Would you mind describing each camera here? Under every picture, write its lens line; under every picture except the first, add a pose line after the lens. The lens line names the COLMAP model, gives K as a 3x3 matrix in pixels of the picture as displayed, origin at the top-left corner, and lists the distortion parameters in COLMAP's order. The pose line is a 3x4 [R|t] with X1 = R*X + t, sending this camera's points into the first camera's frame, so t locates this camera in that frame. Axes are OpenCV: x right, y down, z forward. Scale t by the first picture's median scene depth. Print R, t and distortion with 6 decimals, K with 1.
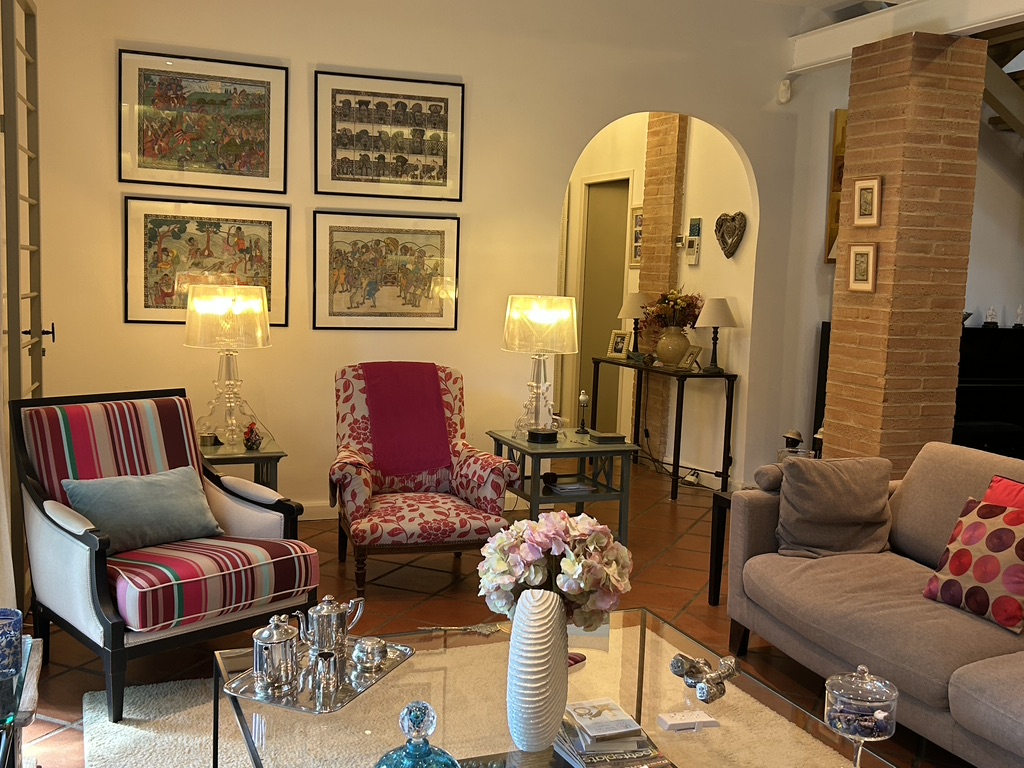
lens RADIAL K [[1068.0, 0, 512.0], [0, 1068.0, 384.0], [0, 0, 1]] dist [0.179272, -0.450781]
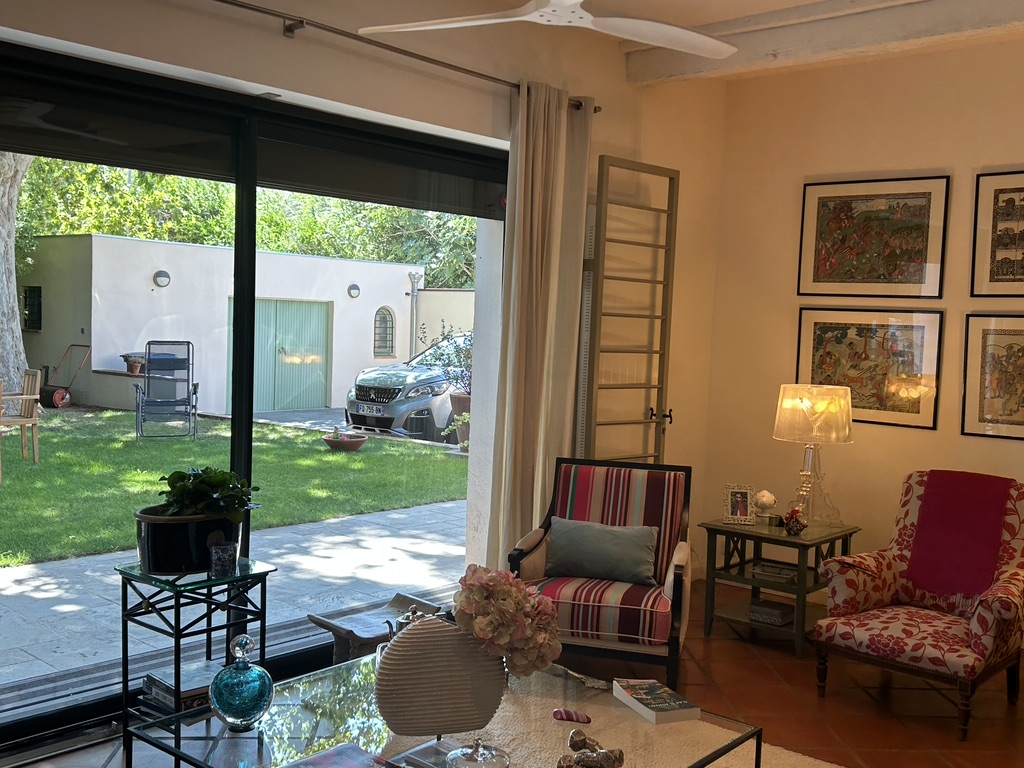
lens RADIAL K [[1057.5, 0, 495.1], [0, 1057.5, 395.6], [0, 0, 1]] dist [0.059277, -0.131919]
pose [[0.462638, 0.043917, -0.885459, 0.495911], [-0.116238, 0.993155, -0.011474, -0.027728], [0.878894, 0.108232, 0.464576, 0.191833]]
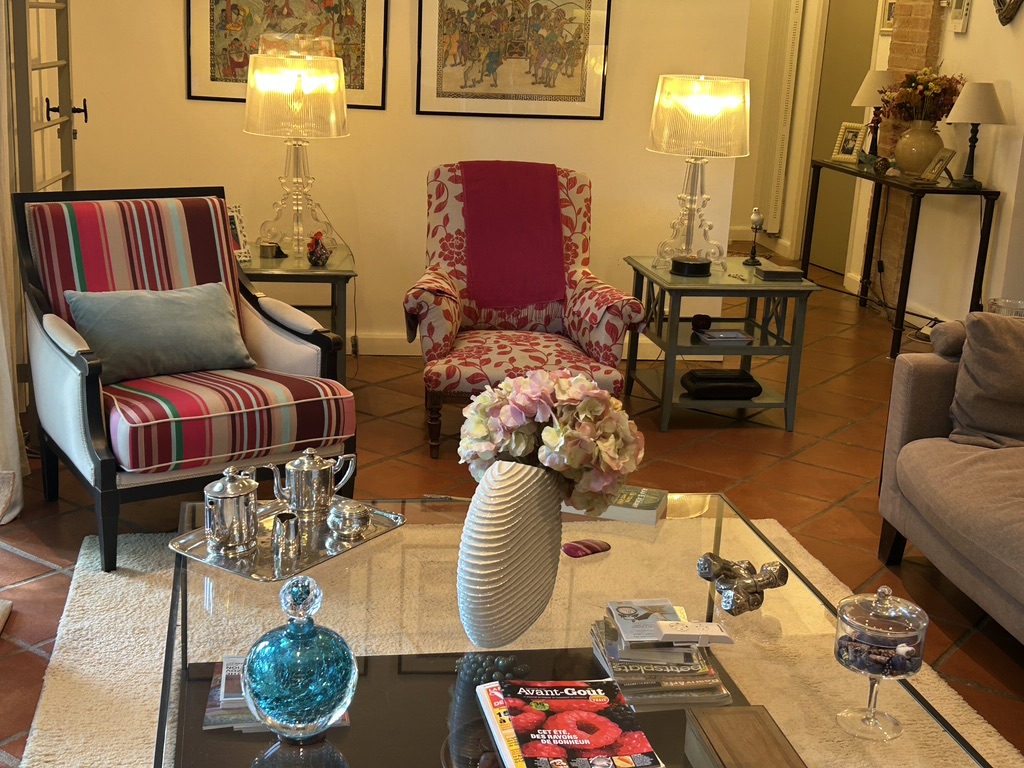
lens RADIAL K [[1398.0, 0, 498.5], [0, 1398.0, 390.0], [0, 0, 1]] dist [0.252418, -0.960251]
pose [[0.978143, 0.067207, -0.196771, 0.094680], [-0.037558, 0.987865, 0.150707, -0.010148], [0.204512, -0.140023, 0.968798, -0.012919]]
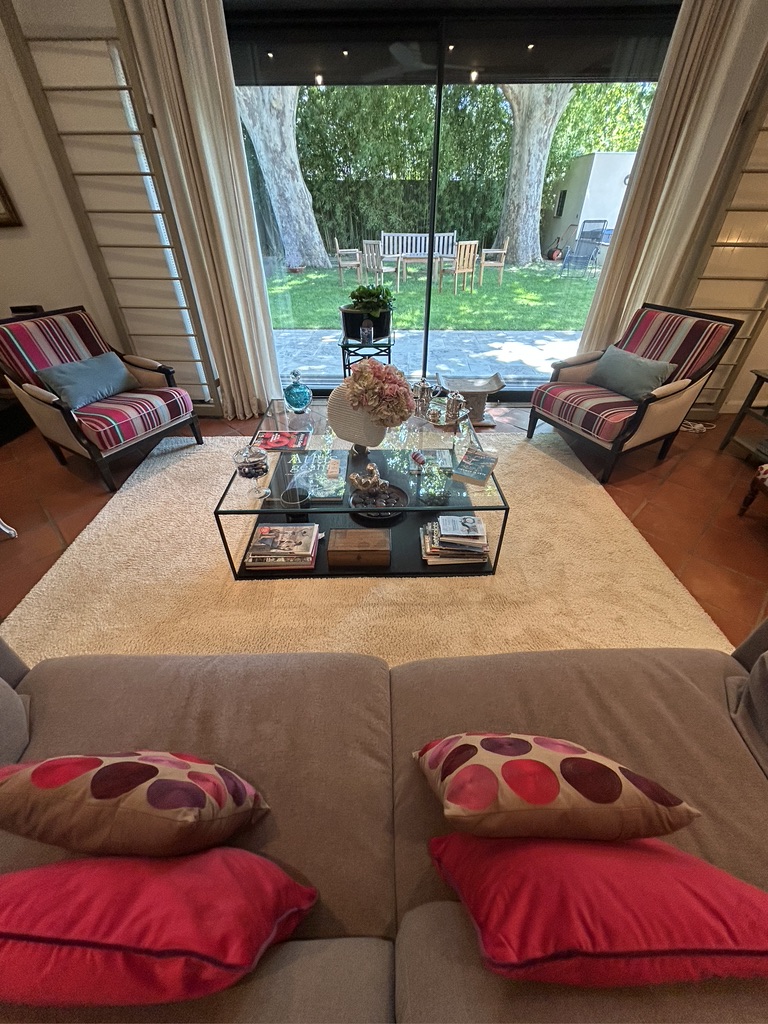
lens RADIAL K [[408.6, 0, 384.0], [0, 408.6, 512.0], [0, 0, 1]] dist [-0.000422, -0.000282]
pose [[-0.359819, 0.532136, -0.766395, 0.354318], [-0.115193, 0.789790, 0.602463, -0.054378], [0.925884, 0.305061, -0.222883, 0.575885]]
